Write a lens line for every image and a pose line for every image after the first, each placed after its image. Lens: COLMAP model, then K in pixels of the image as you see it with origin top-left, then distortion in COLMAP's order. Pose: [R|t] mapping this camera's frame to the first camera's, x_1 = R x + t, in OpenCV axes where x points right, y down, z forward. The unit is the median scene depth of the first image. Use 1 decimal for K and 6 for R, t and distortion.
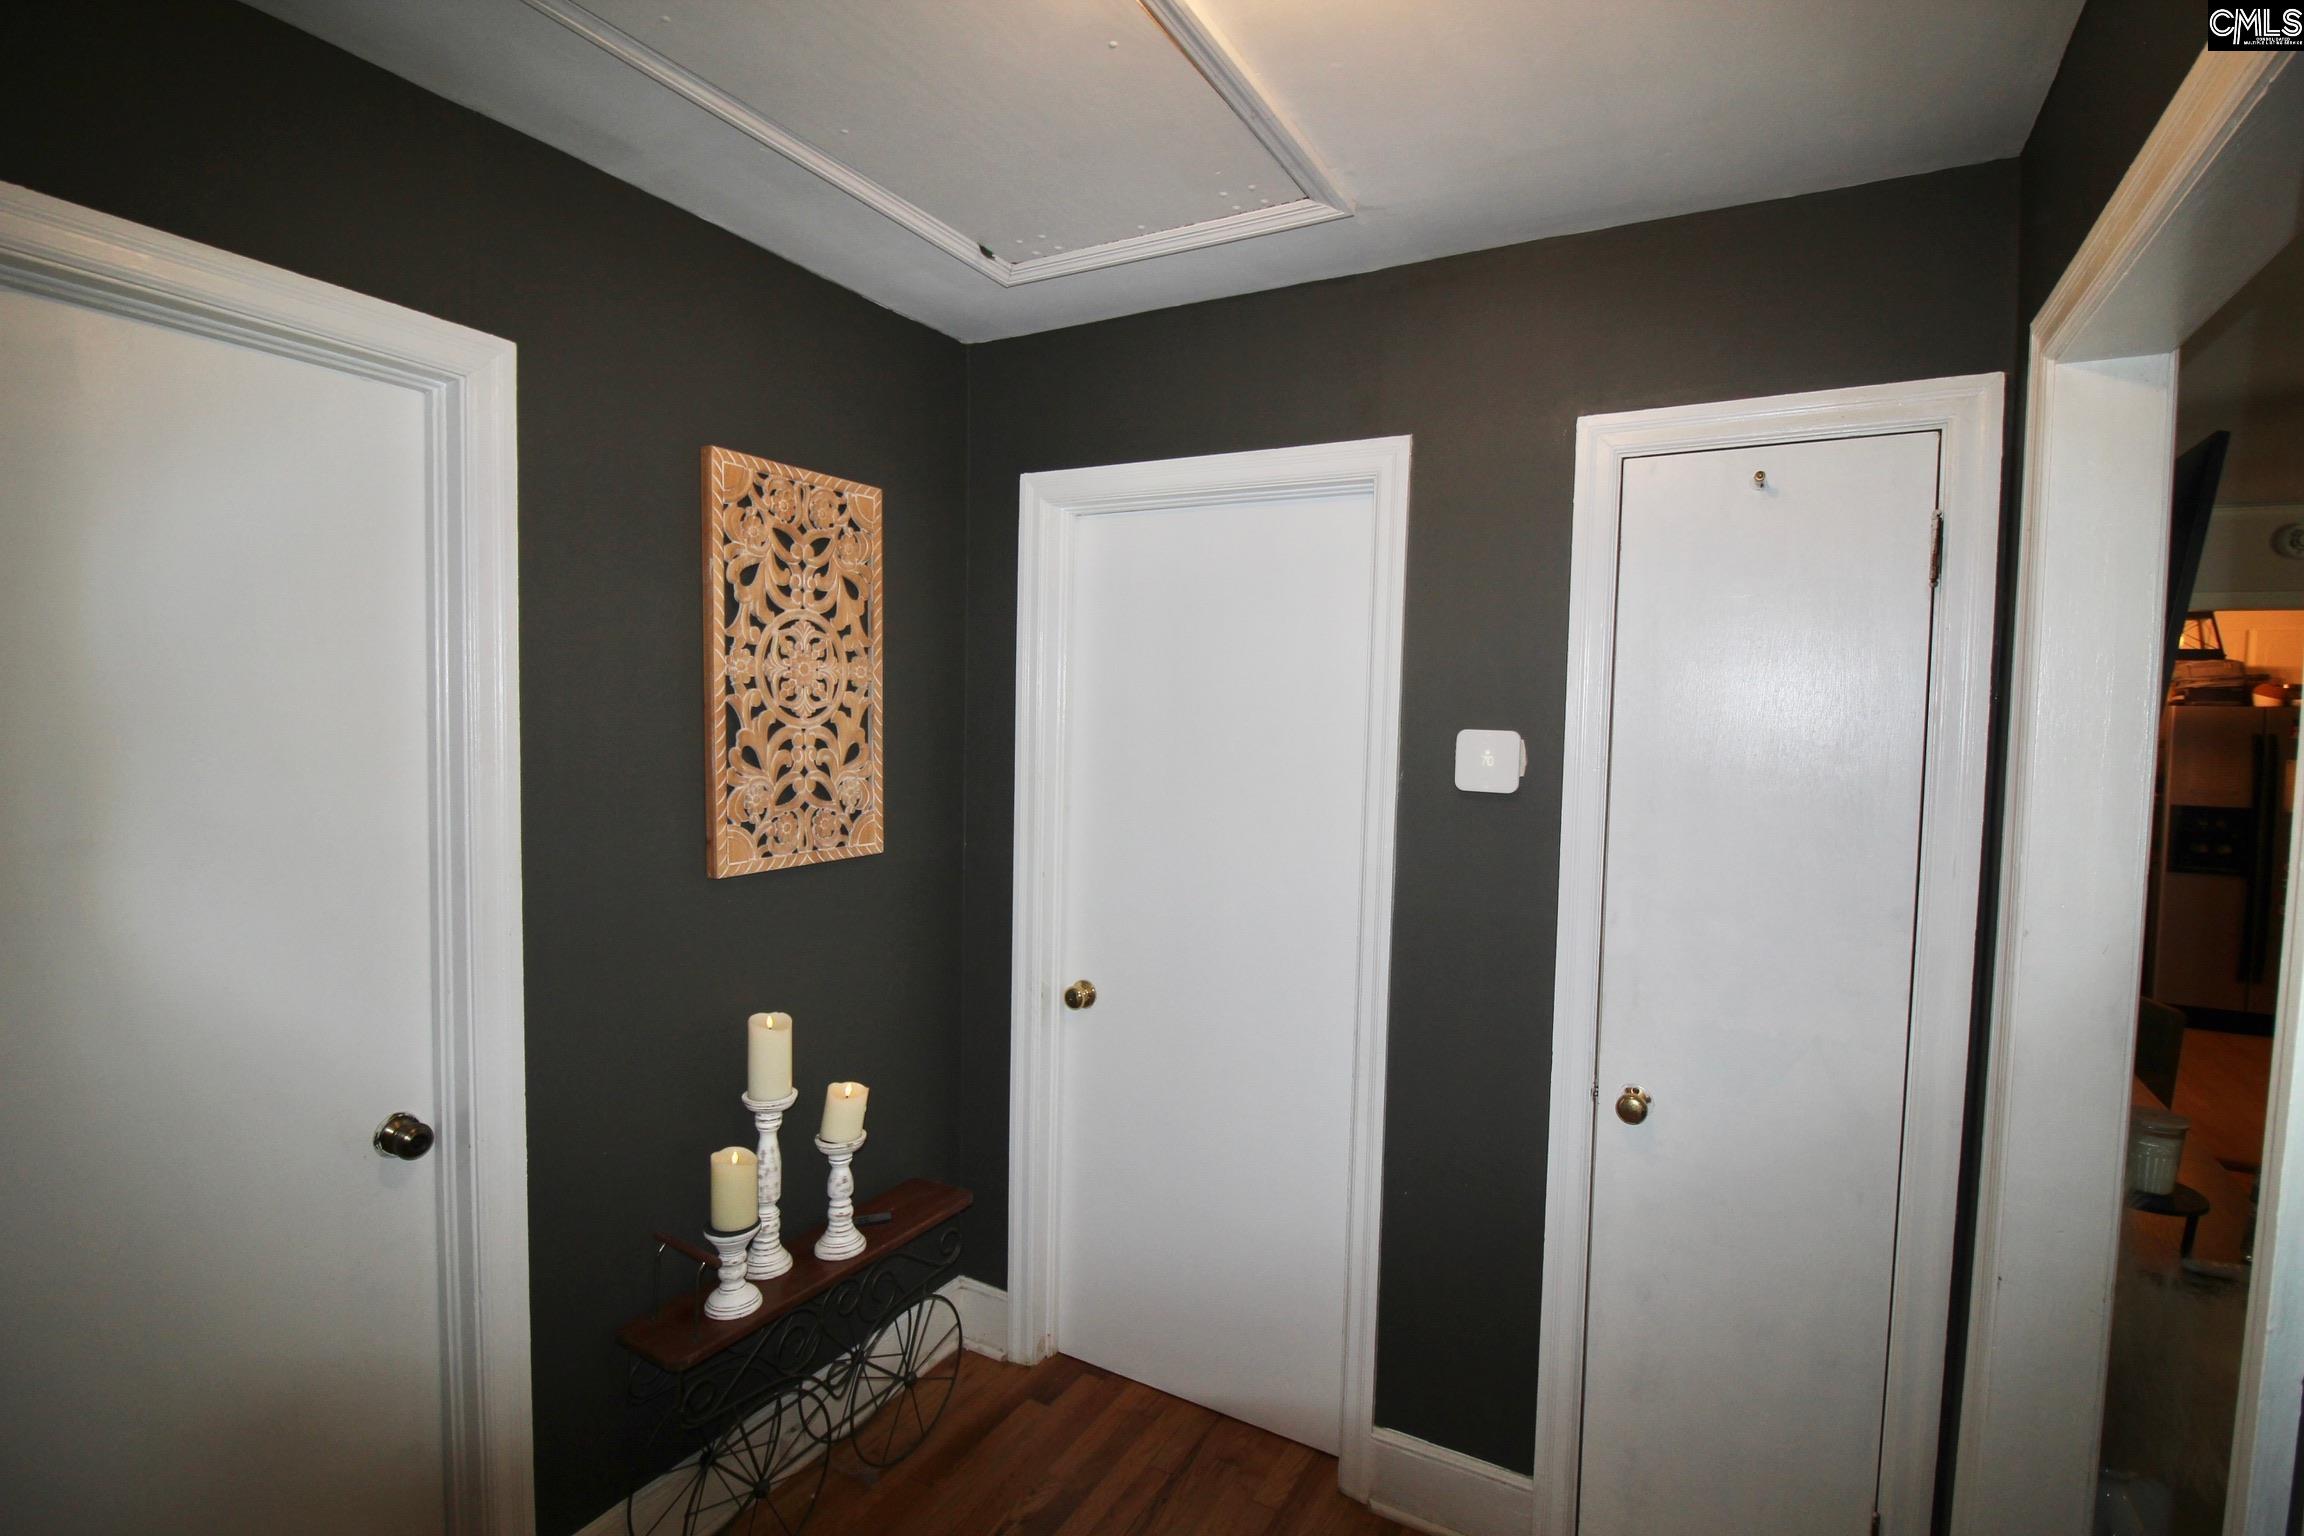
lens RADIAL K [[1083.0, 0, 1151.8], [0, 1083.0, 763.8], [0, 0, 1]] dist [-0.022413, -0.001062]
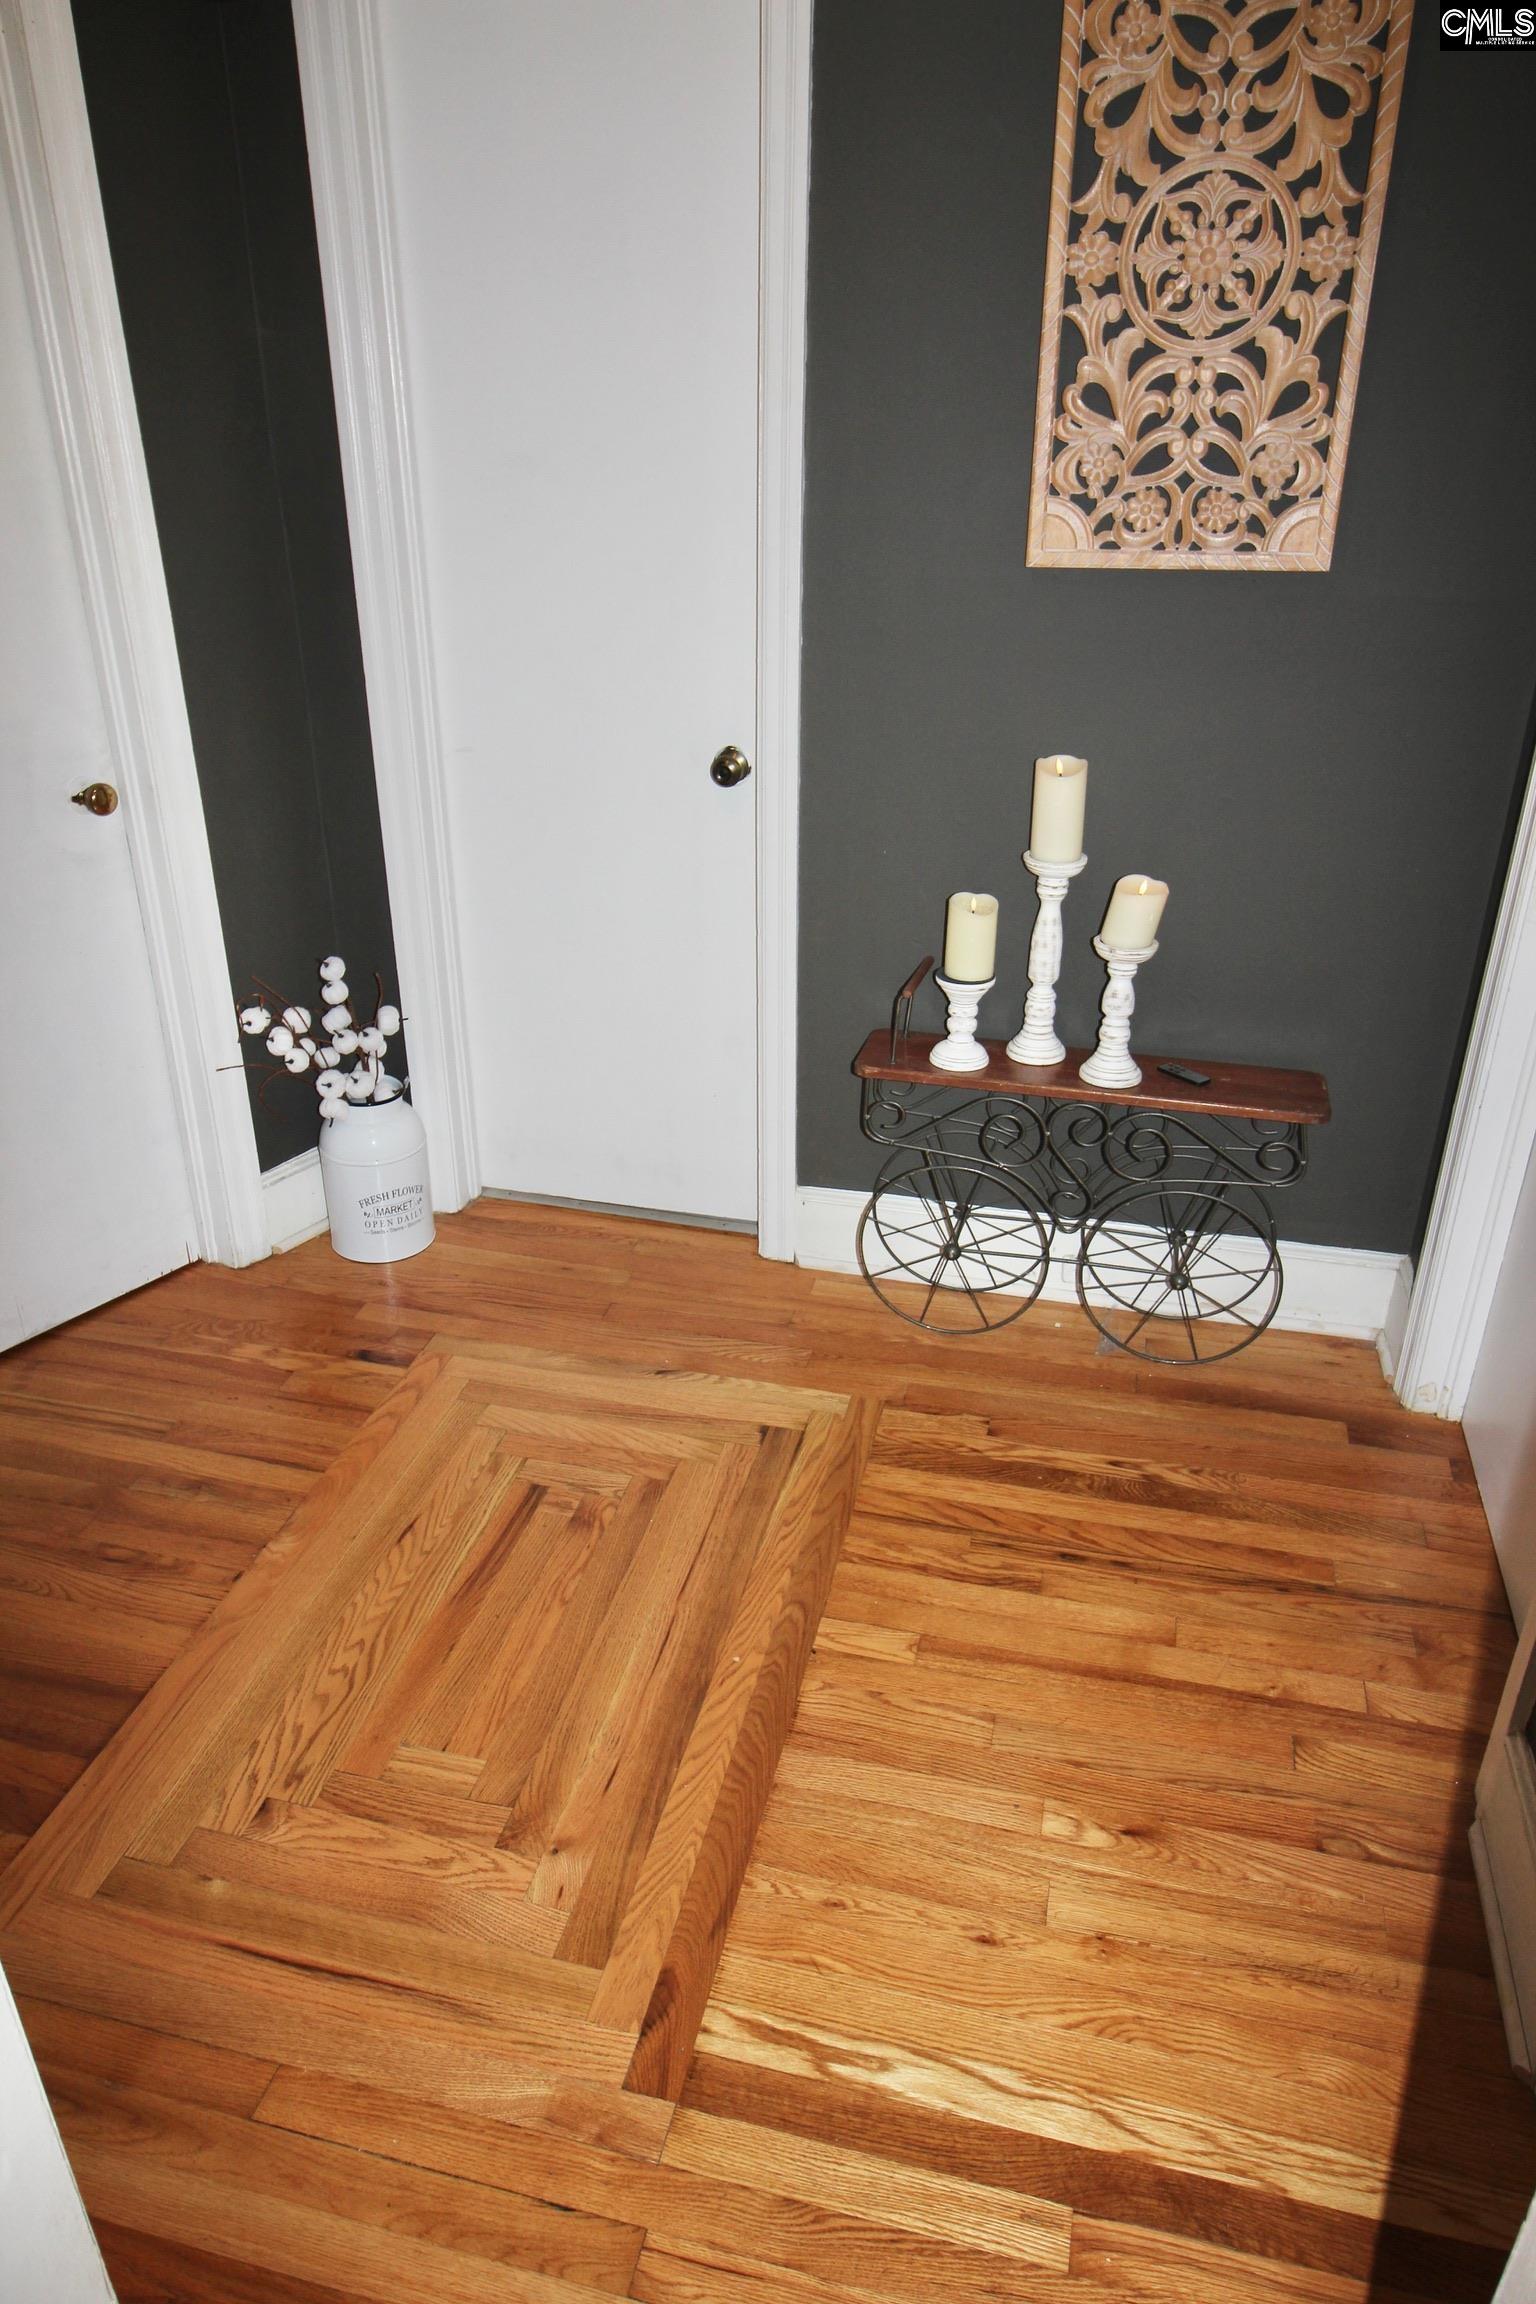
lens RADIAL K [[1494.0, 0, 770.9], [0, 1494.0, 1156.6], [0, 0, 1]] dist [0.000131, -0.005383]
pose [[0.280260, 0.410475, -0.867735, 0.645073], [-0.043763, 0.908486, 0.415617, 0.047410], [0.958926, -0.078506, 0.272576, 0.444609]]
